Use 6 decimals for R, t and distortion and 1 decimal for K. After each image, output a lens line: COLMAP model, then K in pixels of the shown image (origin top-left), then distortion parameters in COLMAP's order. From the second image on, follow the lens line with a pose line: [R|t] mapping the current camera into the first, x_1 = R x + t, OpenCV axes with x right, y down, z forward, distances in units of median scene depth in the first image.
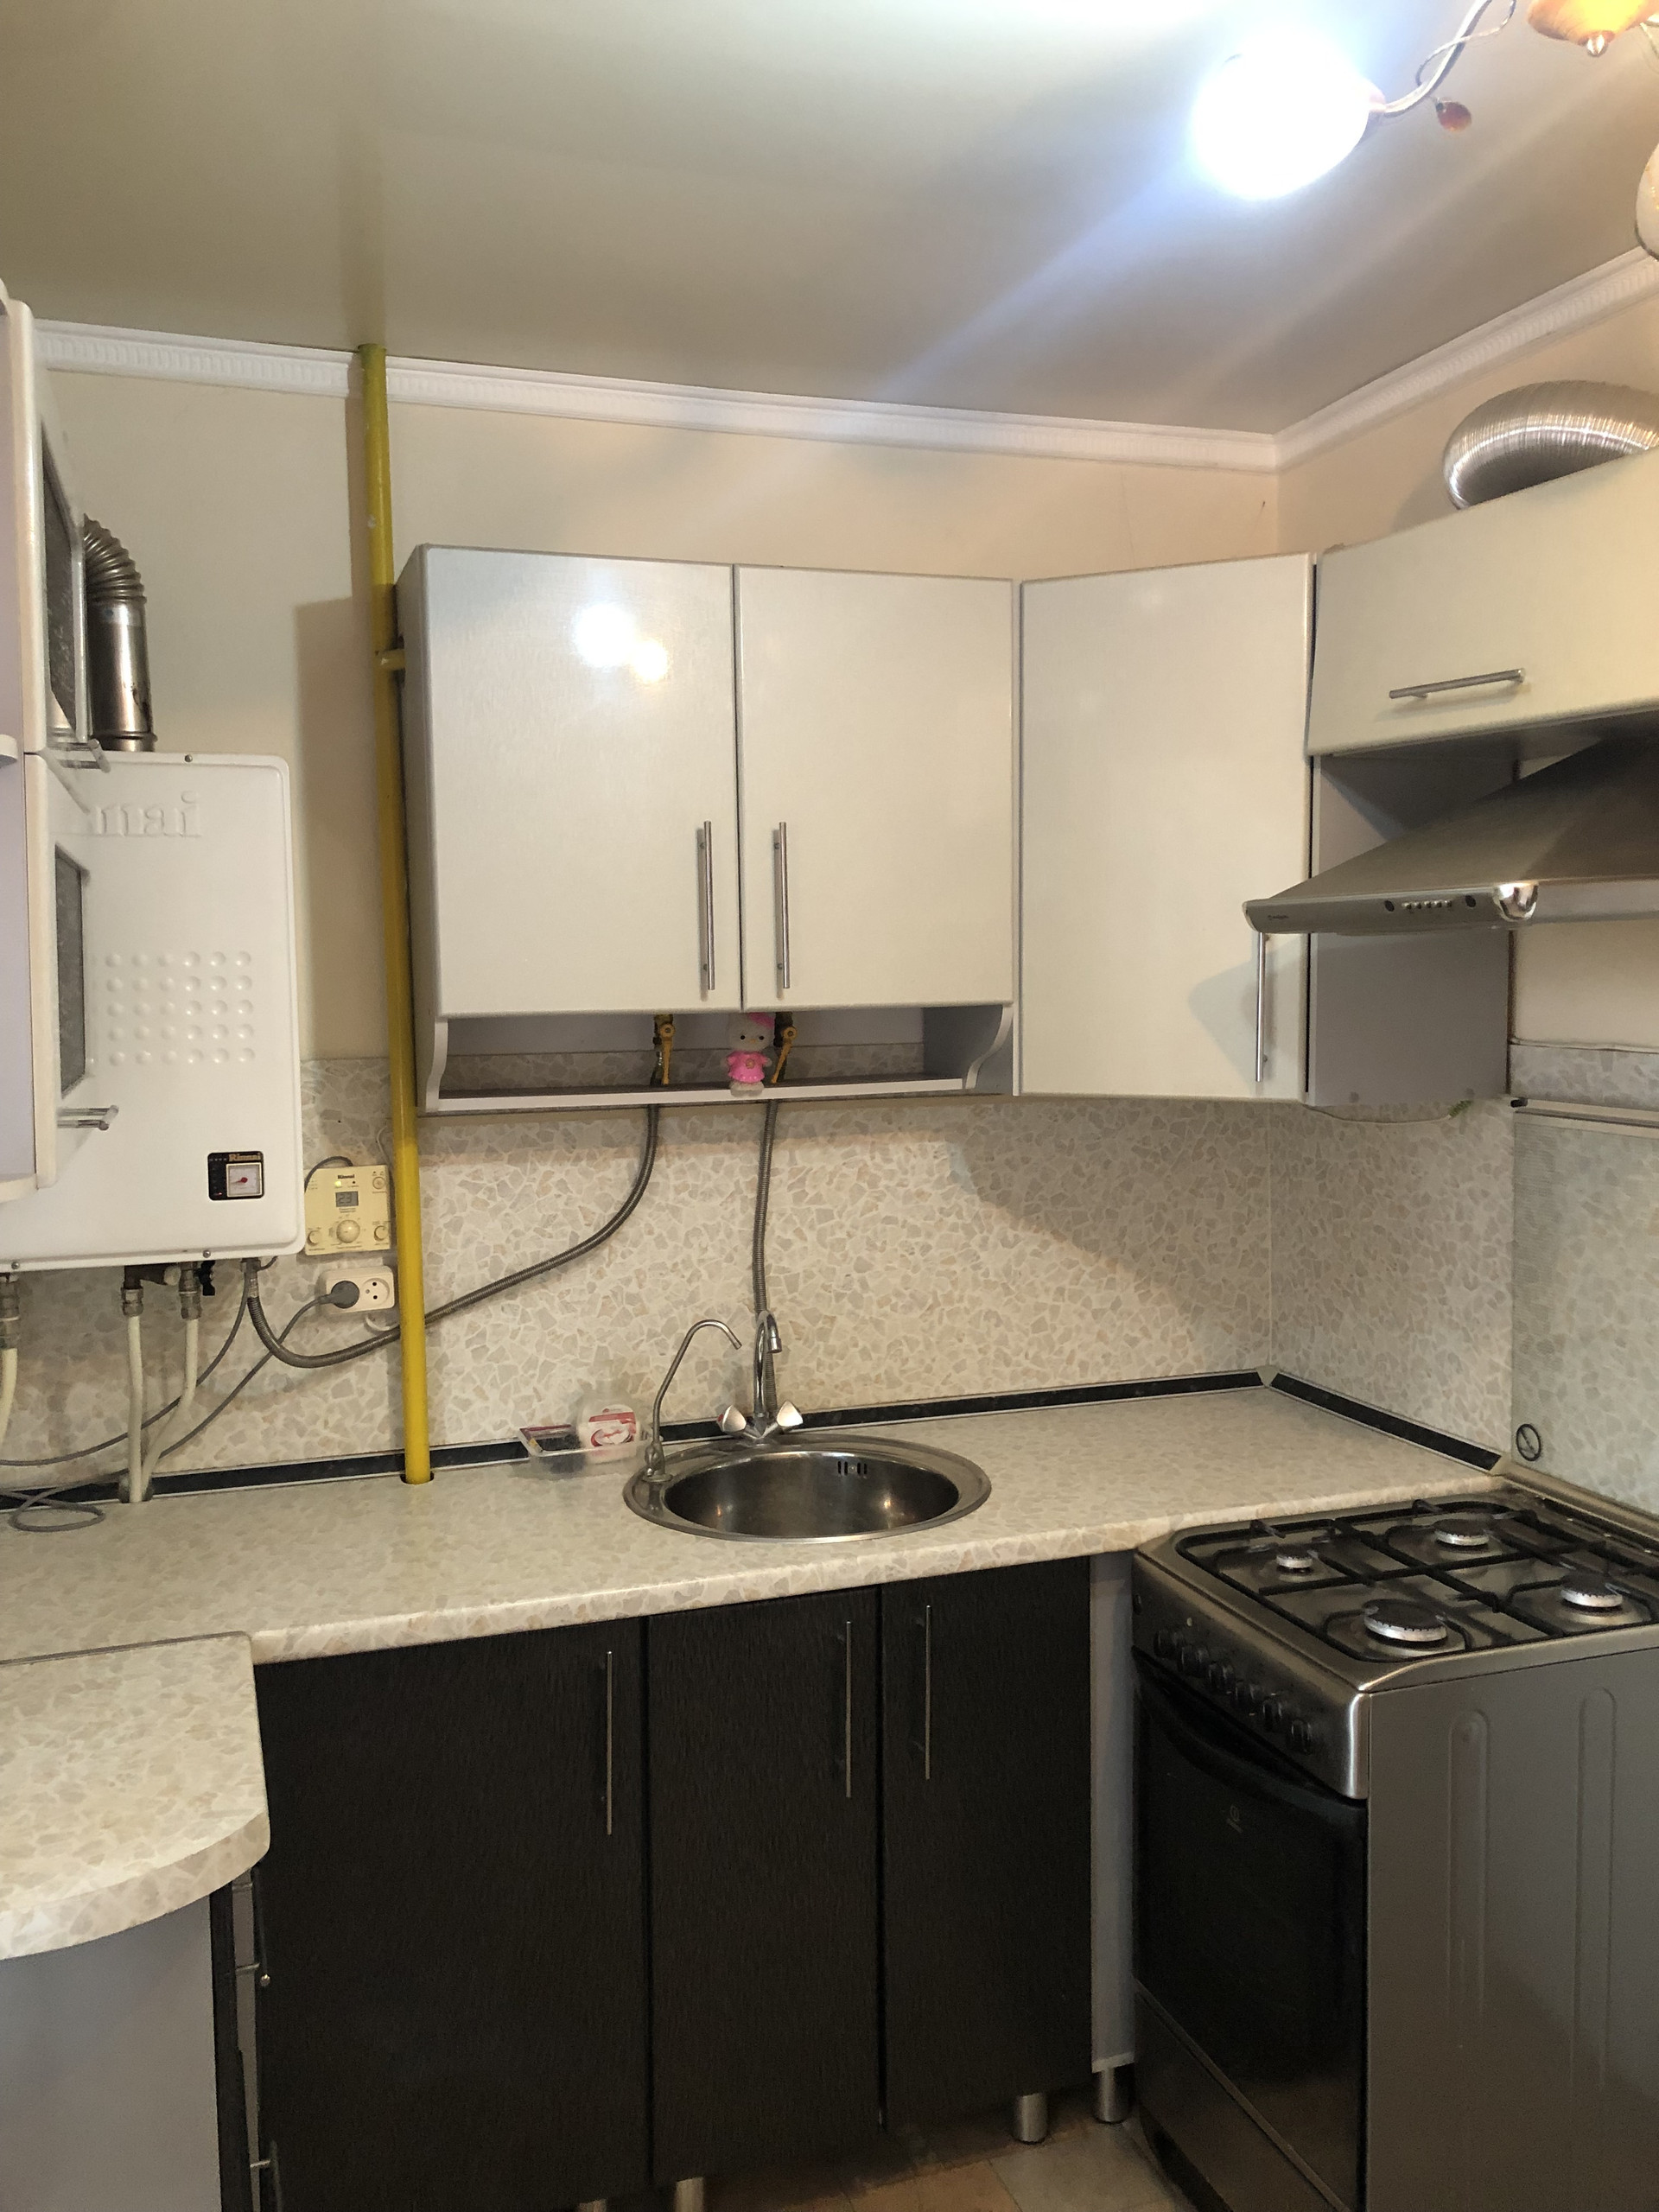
lens RADIAL K [[1809.1, 0, 837.4], [0, 1809.1, 1094.8], [0, 0, 1]] dist [0.046320, -0.062118]
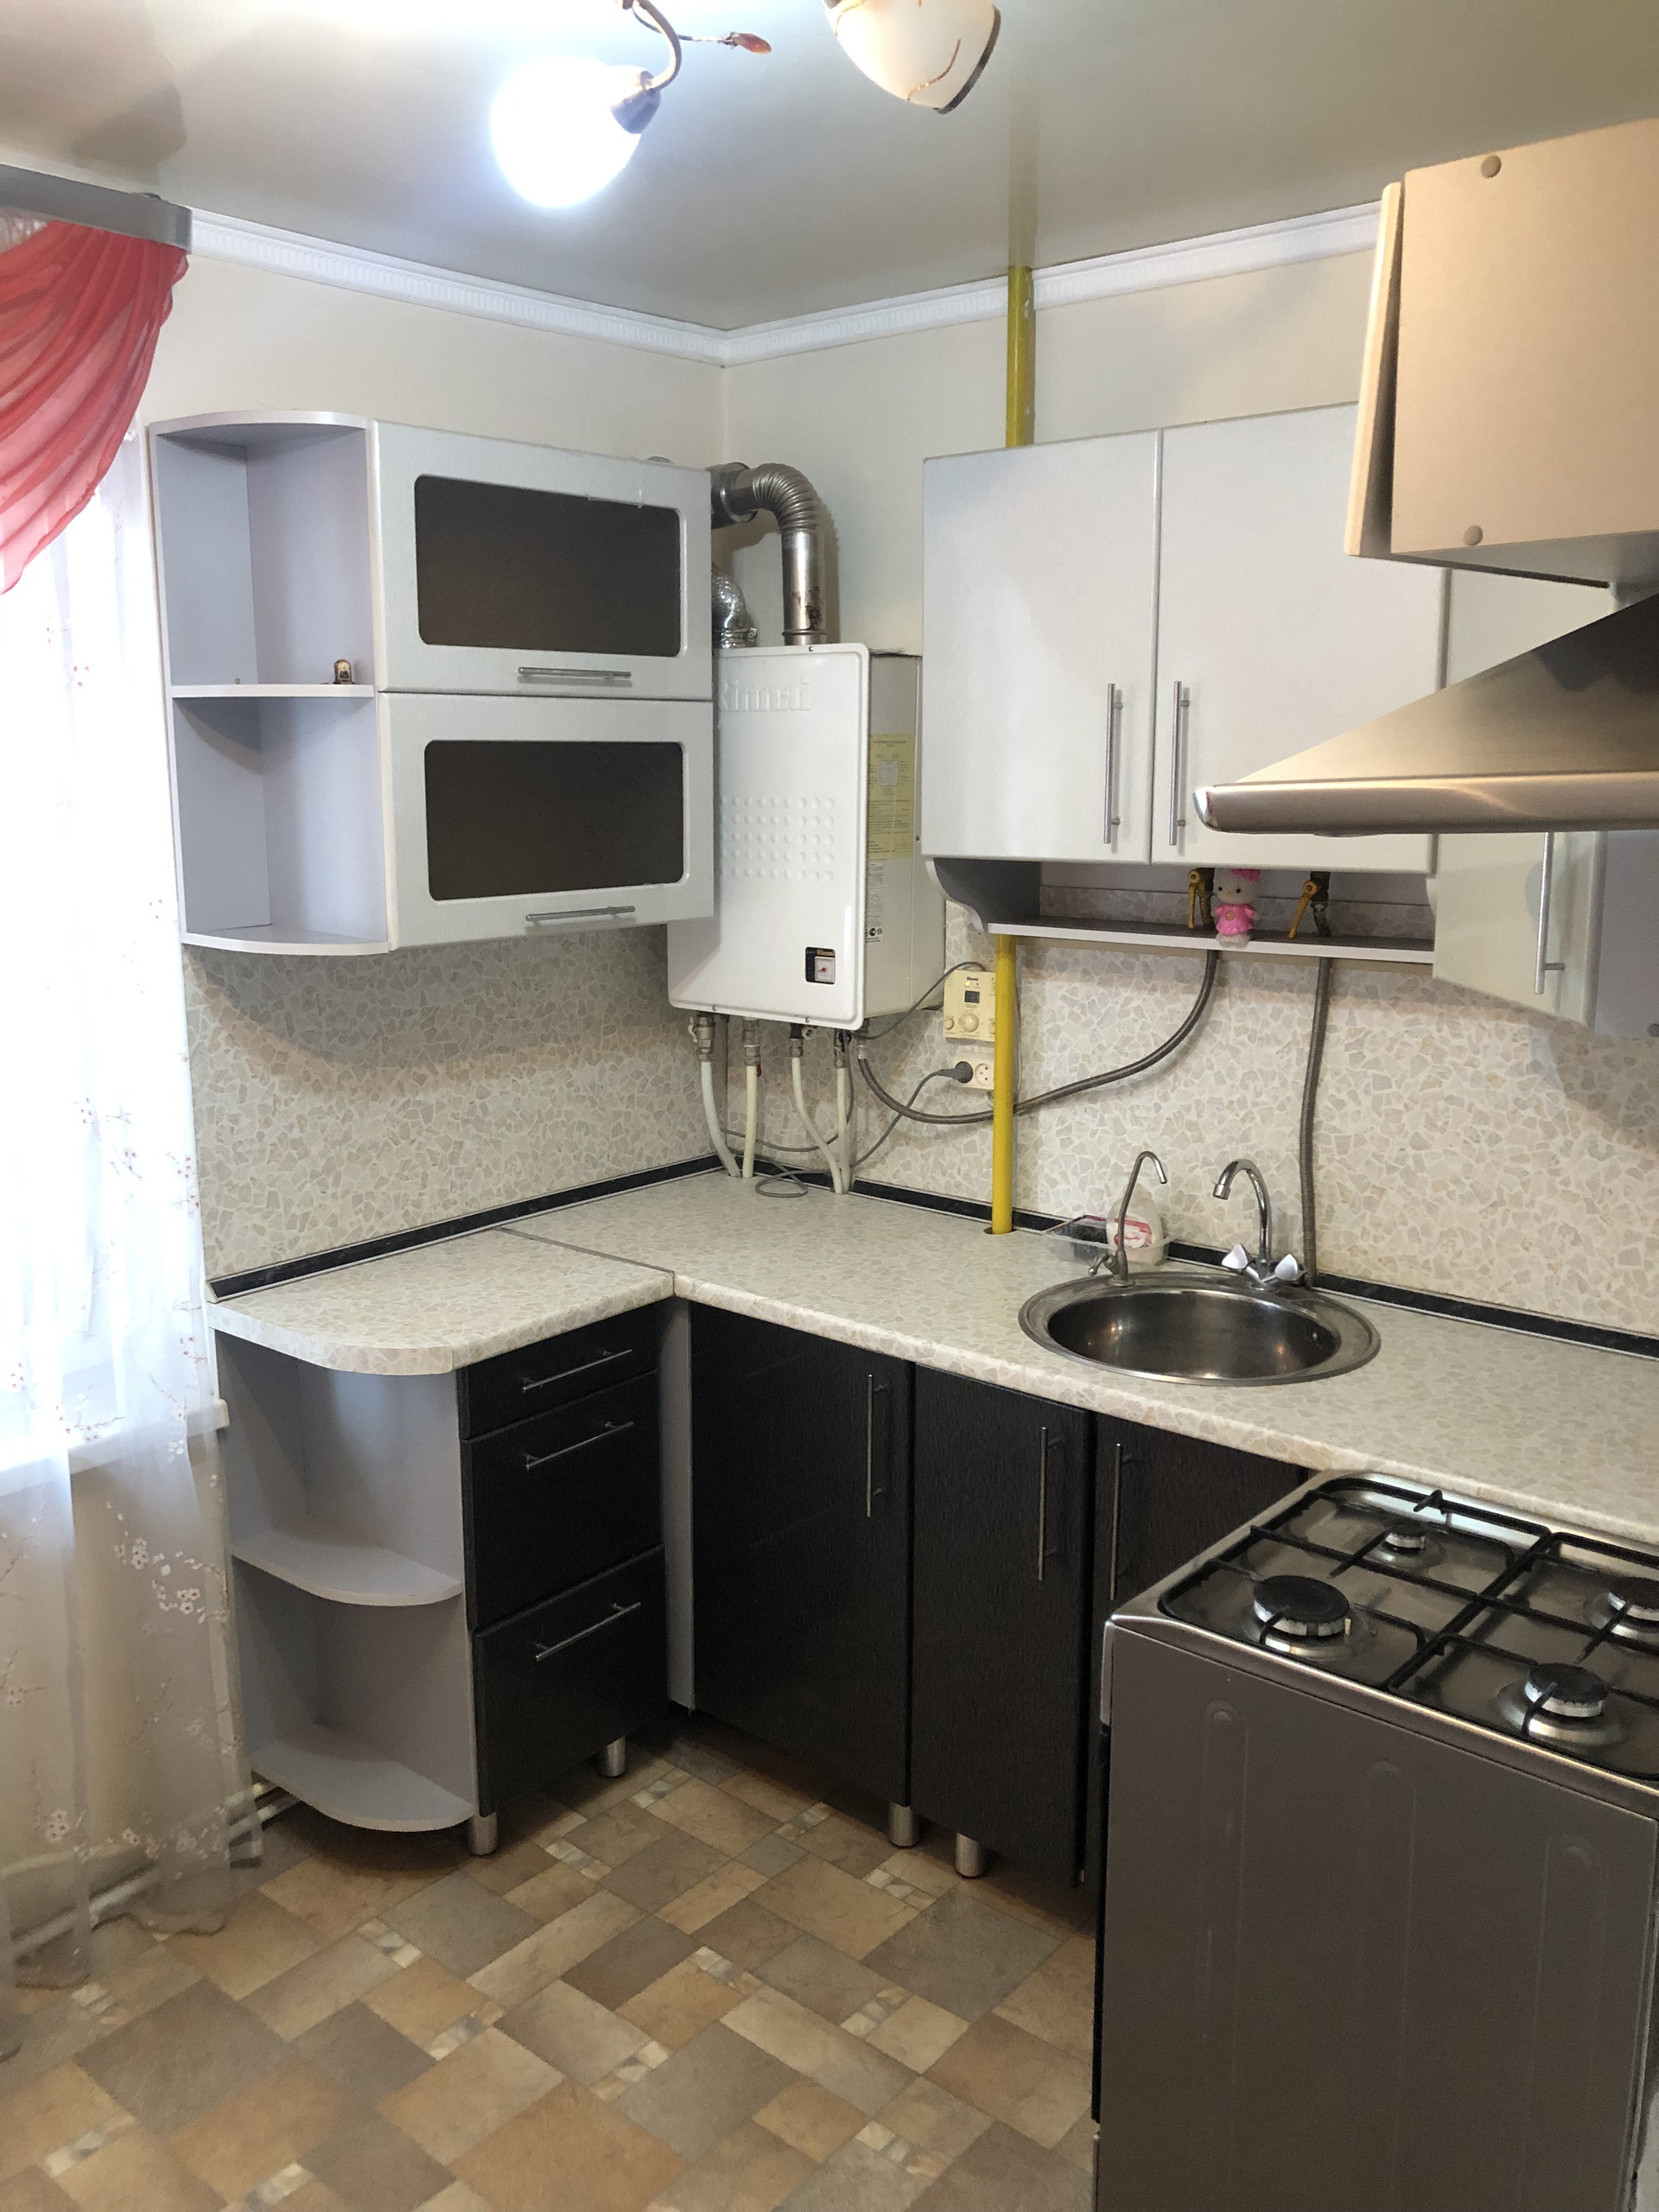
lens RADIAL K [[1809.1, 0, 791.7], [0, 1809.1, 1098.7], [0, 0, 1]] dist [0.046320, -0.062118]
pose [[0.487335, 0.176005, -0.855293, 0.761997], [-0.063372, 0.984022, 0.166387, -0.074147], [0.870913, -0.026884, 0.490702, 0.295840]]
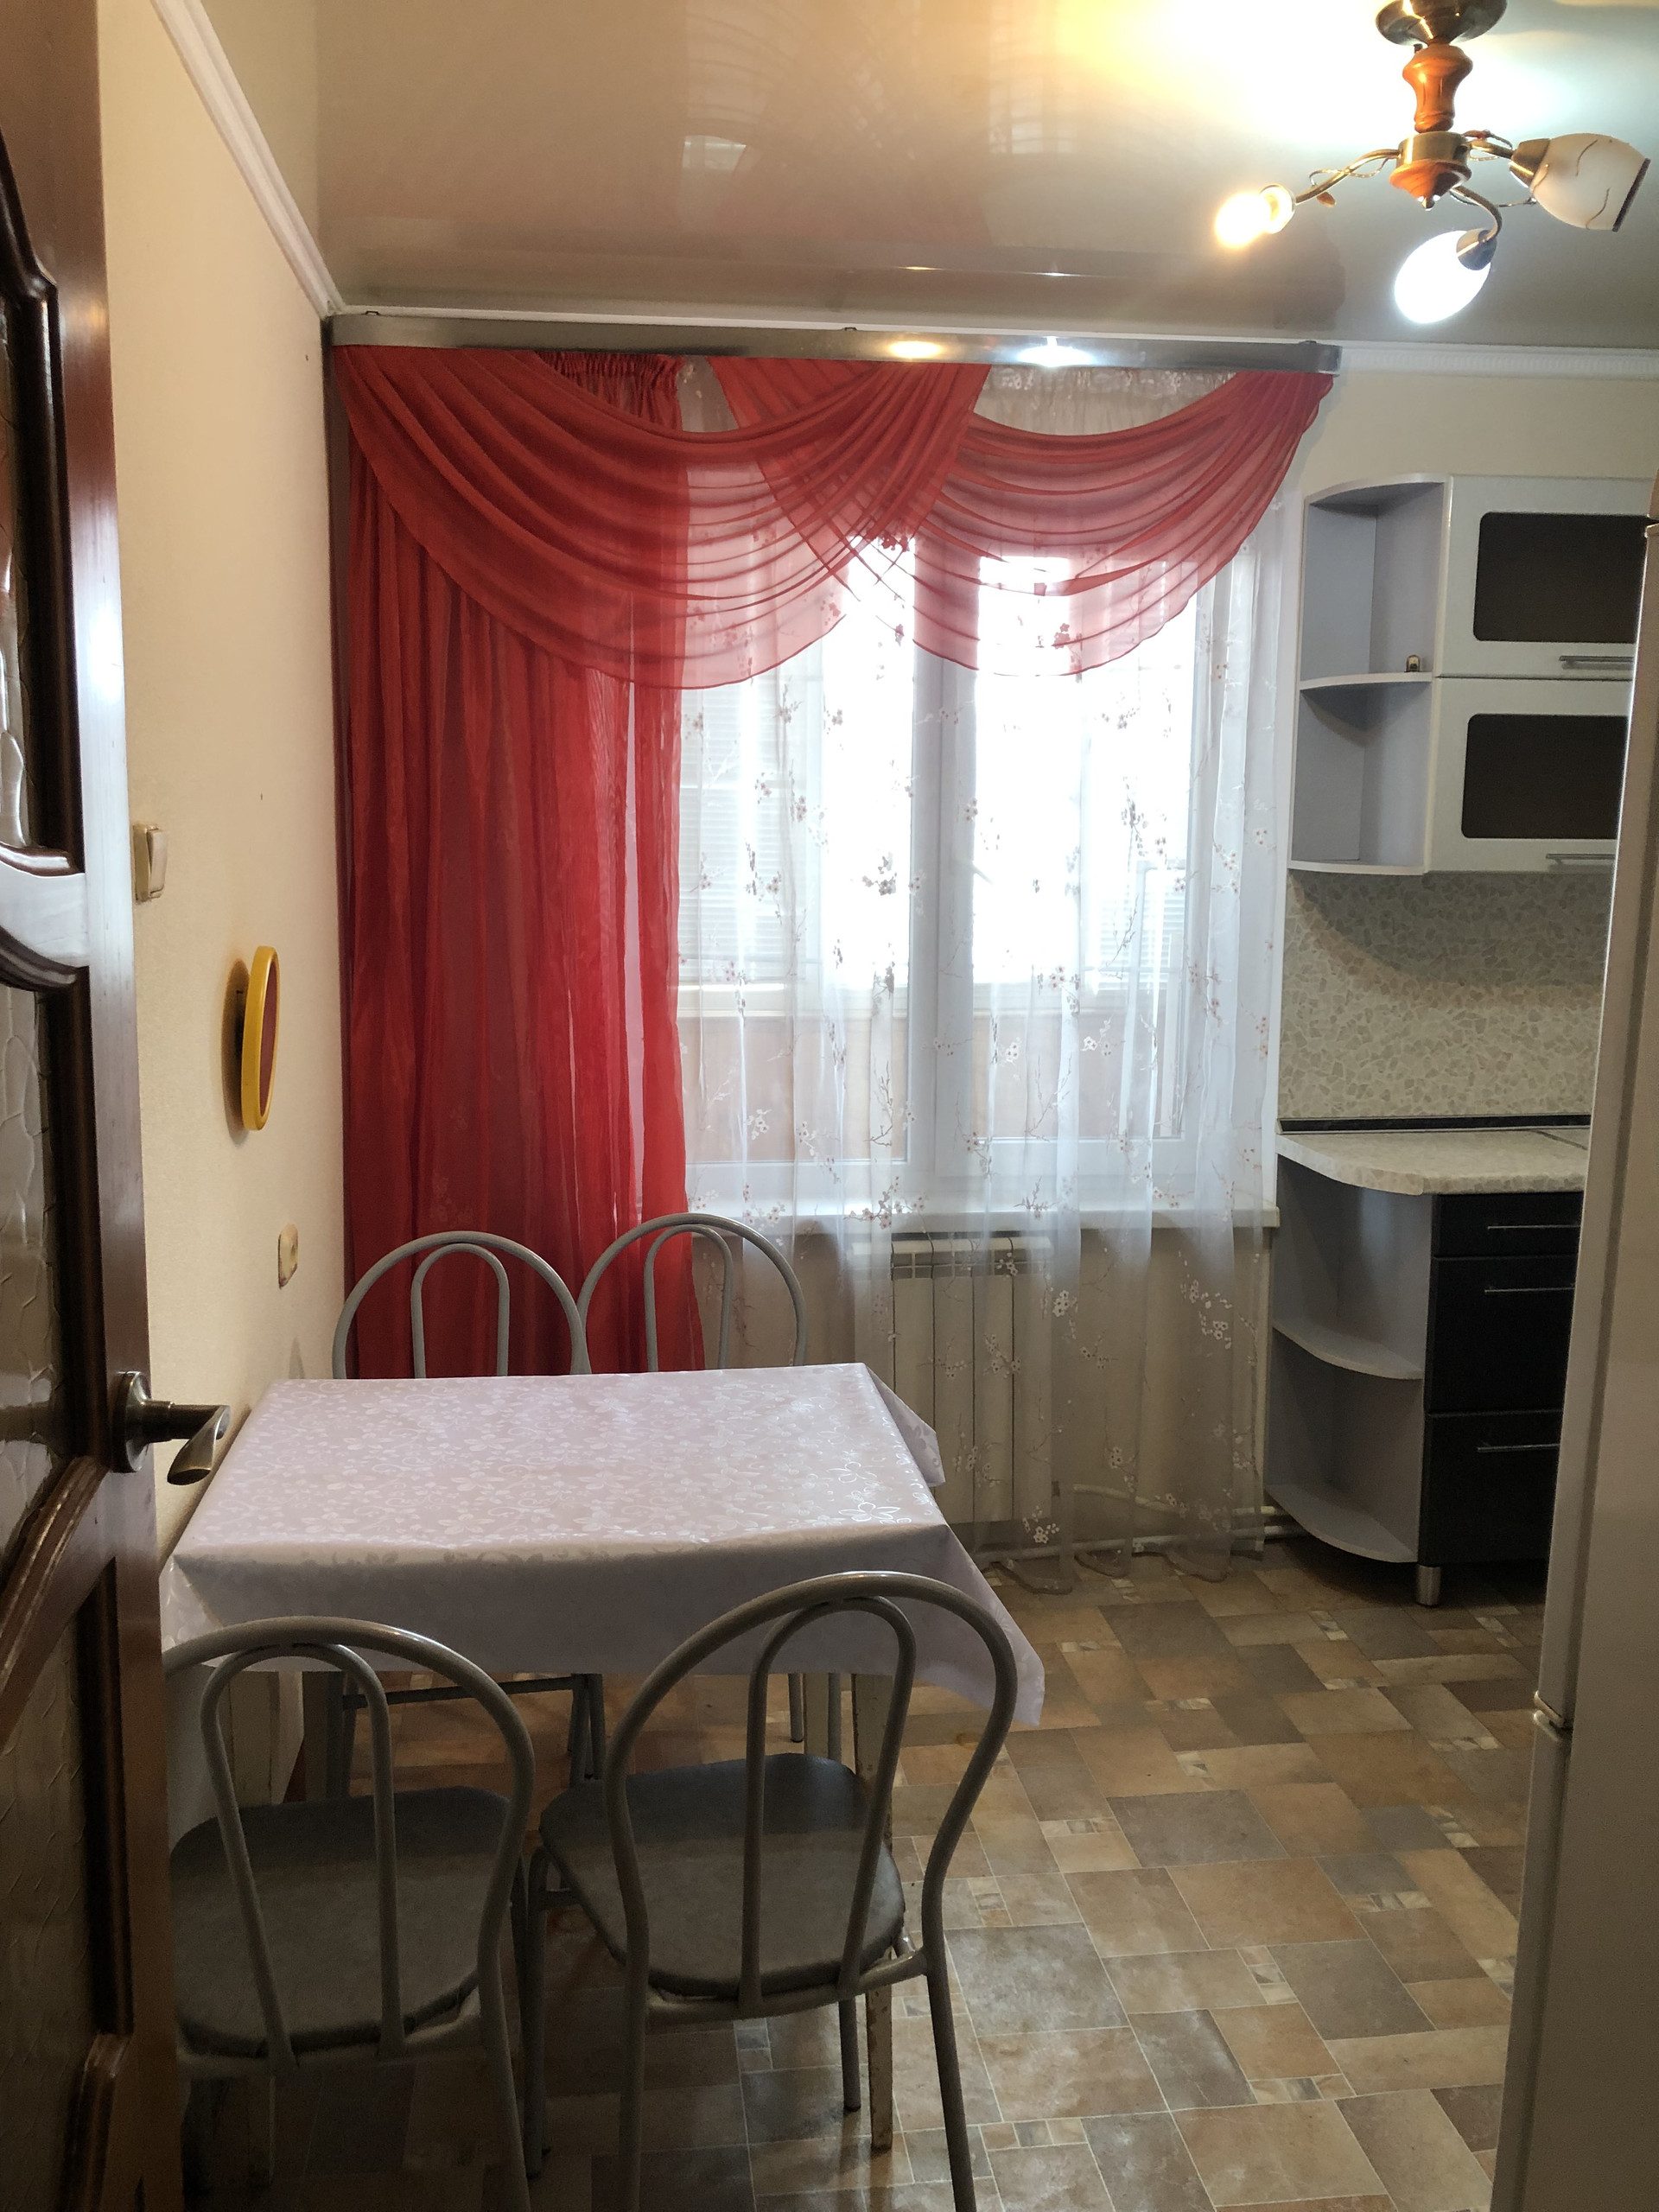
lens RADIAL K [[1809.1, 0, 825.9], [0, 1809.1, 1122.1], [0, 0, 1]] dist [0.046320, -0.062118]
pose [[-0.218503, 0.170641, -0.960801, 1.186829], [-0.074508, 0.978801, 0.190782, -0.017432], [0.972988, 0.113274, -0.201157, 0.459062]]
